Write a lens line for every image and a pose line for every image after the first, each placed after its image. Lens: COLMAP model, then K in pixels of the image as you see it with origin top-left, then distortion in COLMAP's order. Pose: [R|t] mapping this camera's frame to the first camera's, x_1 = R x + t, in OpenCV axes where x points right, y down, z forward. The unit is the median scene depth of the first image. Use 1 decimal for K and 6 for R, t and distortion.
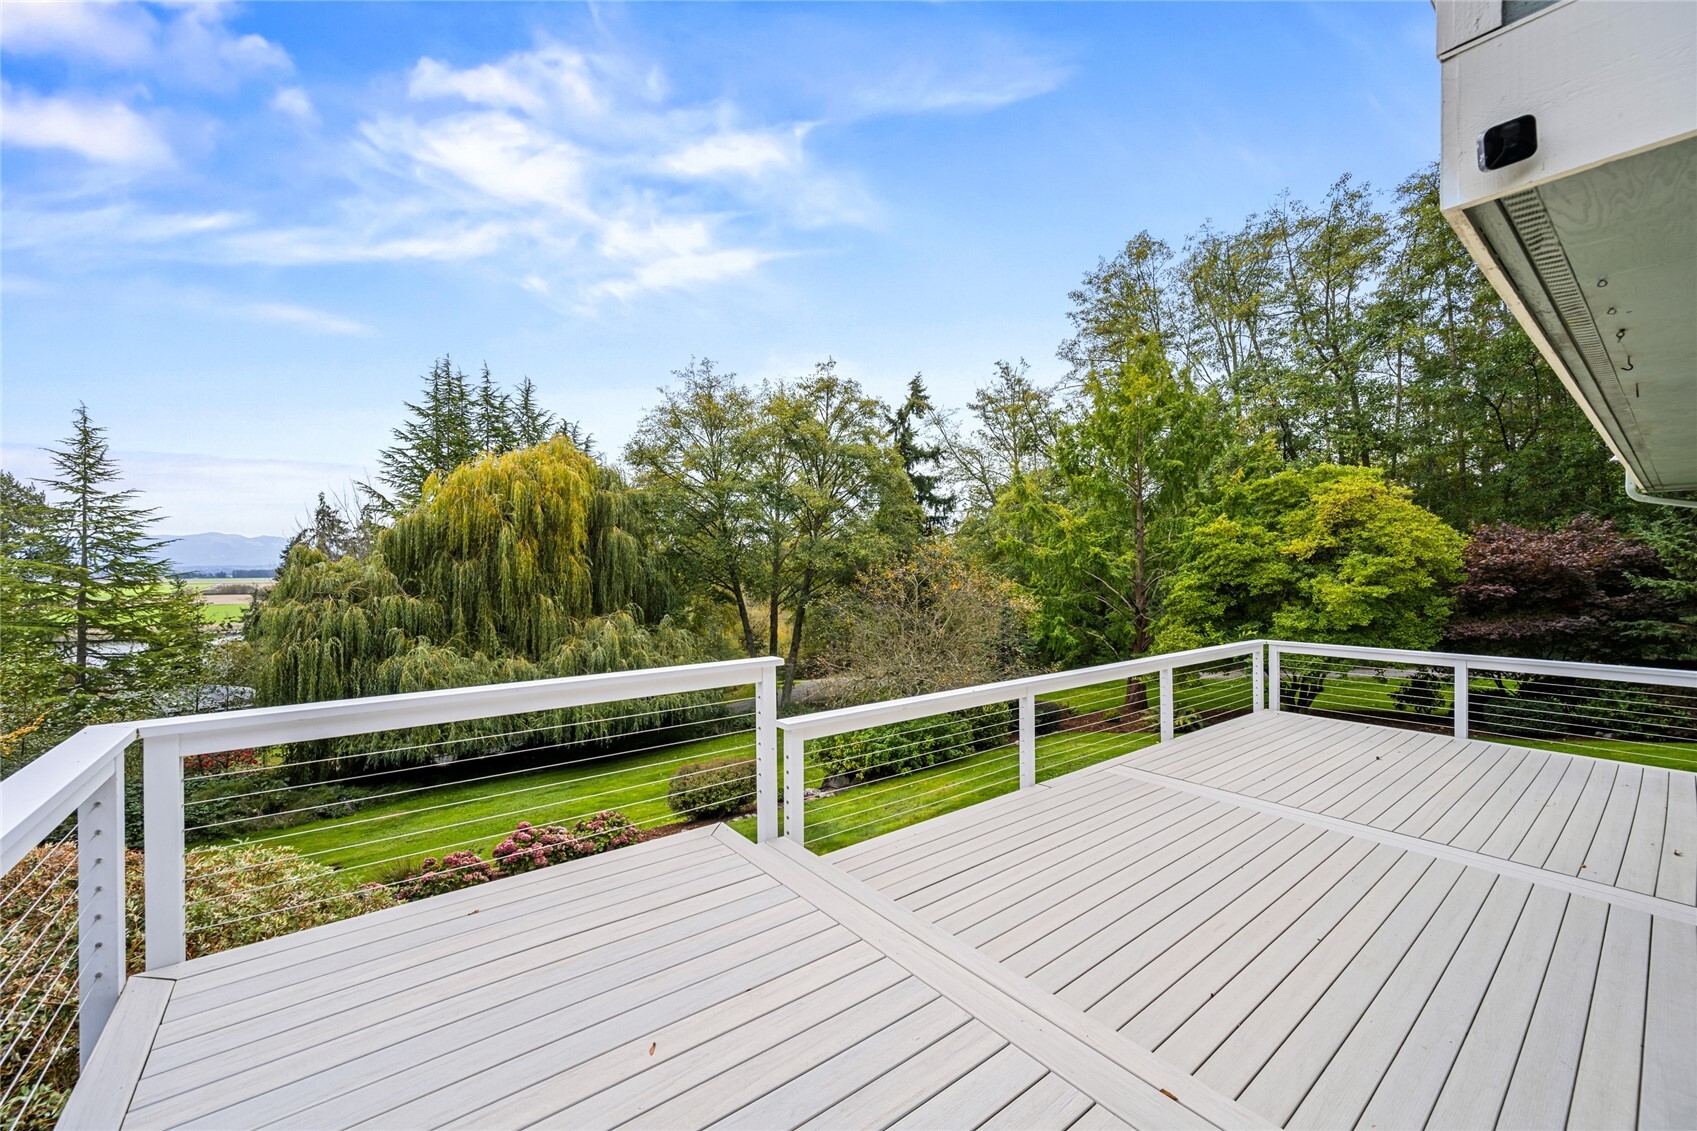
lens RADIAL K [[669.2, 0, 845.4], [0, 669.2, 566.9], [0, 0, 1]] dist [0.010600, -0.000026]
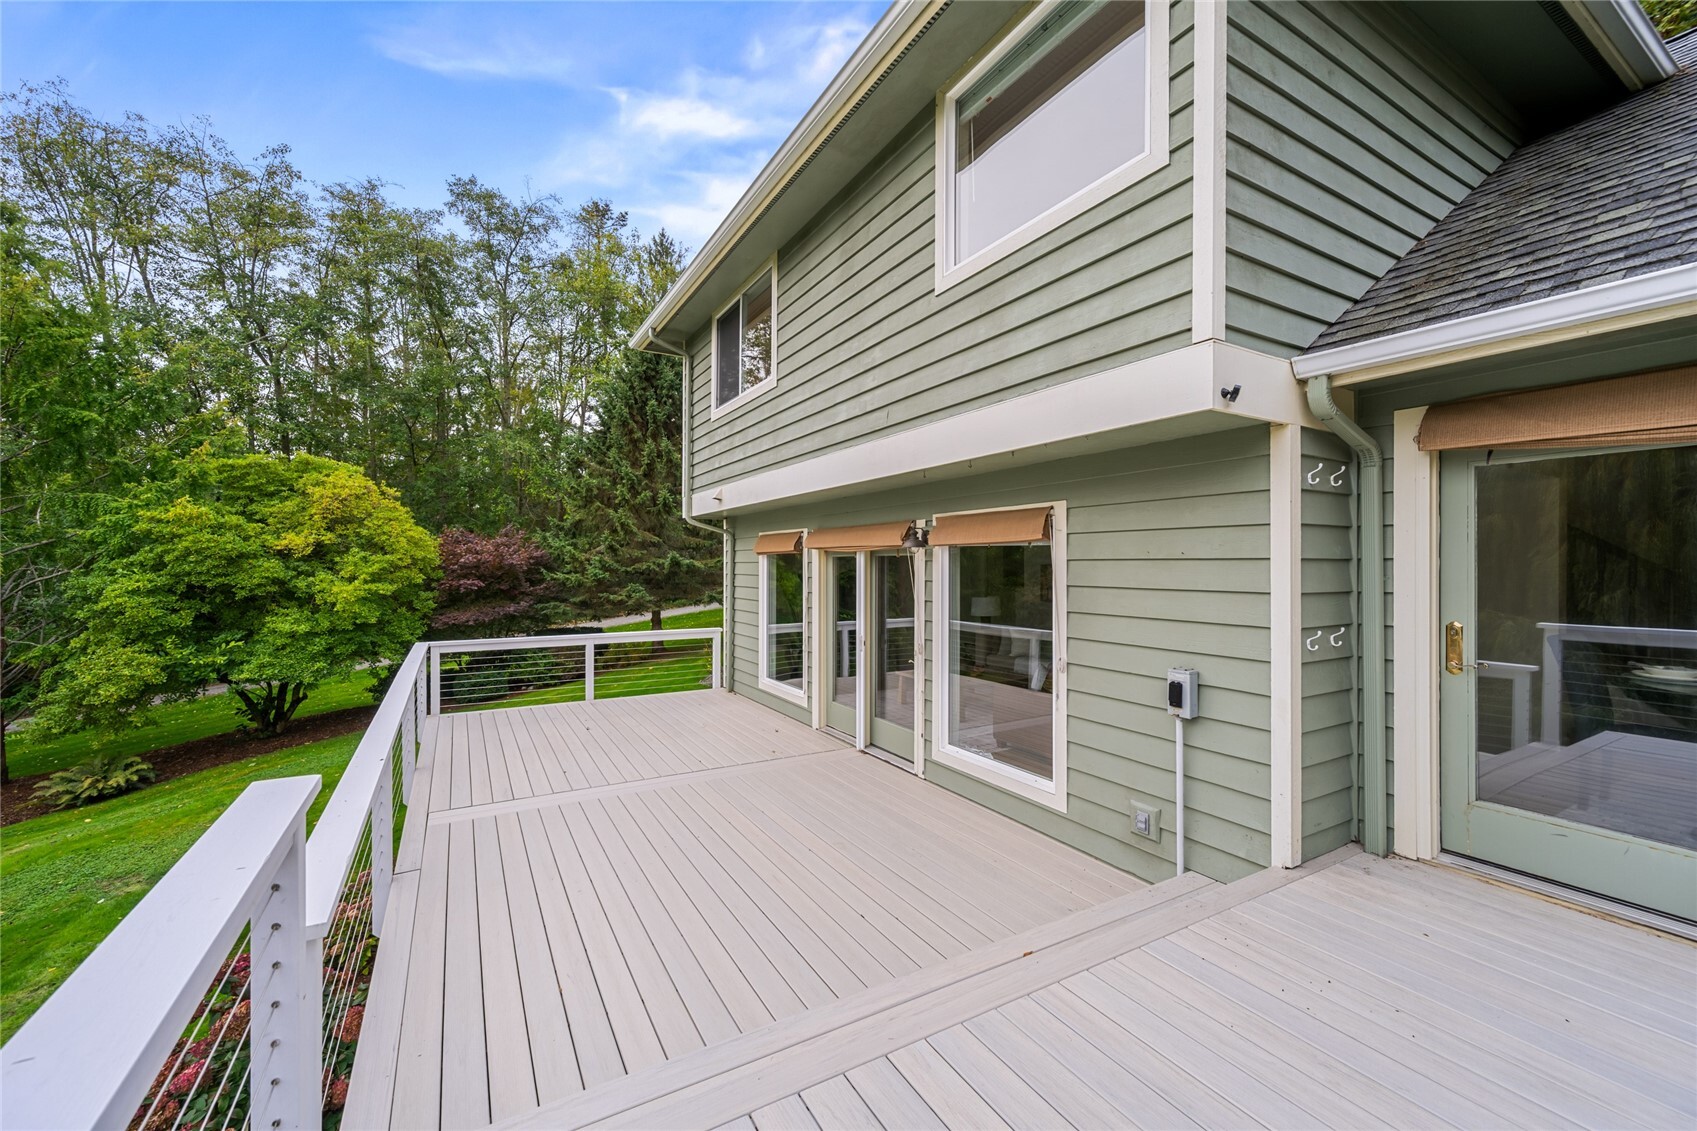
lens RADIAL K [[675.1, 0, 850.6], [0, 675.1, 563.1], [0, 0, 1]] dist [-0.001468, 0.000008]
pose [[0.137784, 0.005256, 0.990448, -0.104297], [-0.003132, 0.999983, -0.004871, 0.000476], [-0.990457, -0.002431, 0.137798, 0.131223]]
